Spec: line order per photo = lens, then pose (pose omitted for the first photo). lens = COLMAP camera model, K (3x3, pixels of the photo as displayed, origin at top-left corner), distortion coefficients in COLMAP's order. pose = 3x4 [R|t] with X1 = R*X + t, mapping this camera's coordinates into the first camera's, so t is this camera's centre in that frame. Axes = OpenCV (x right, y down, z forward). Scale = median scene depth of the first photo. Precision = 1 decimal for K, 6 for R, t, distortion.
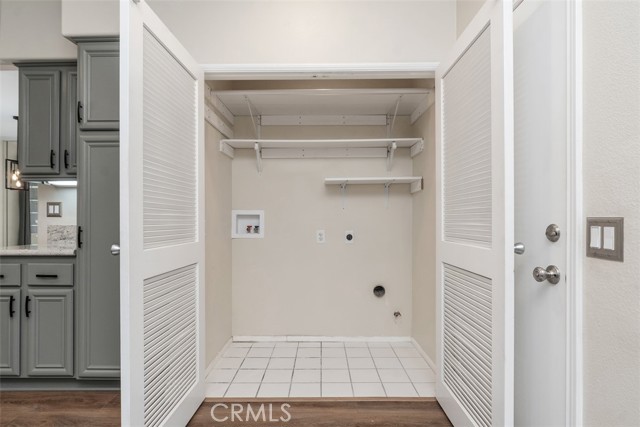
lens RADIAL K [[326.5, 0, 320.0], [0, 326.5, 213.5], [0, 0, 1]] dist [-0.000684, -0.000170]
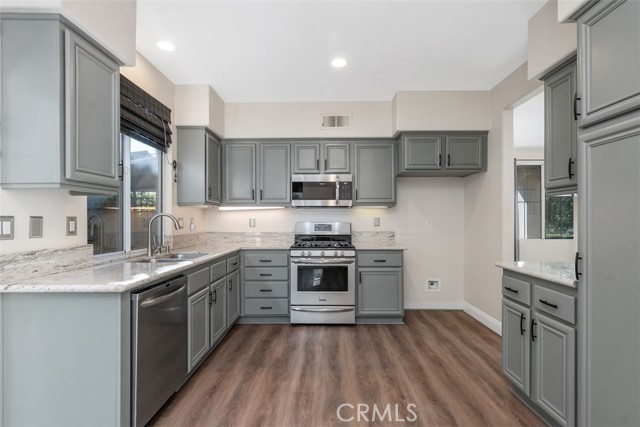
lens RADIAL K [[305.0, 0, 320.8], [0, 305.0, 216.0], [0, 0, 1]] dist [-0.001010, -0.000312]
pose [[-0.005629, -0.004140, -0.999976, -0.001702], [0.012616, 0.999912, -0.004211, -0.051607], [0.999905, -0.012640, -0.005576, 0.383217]]
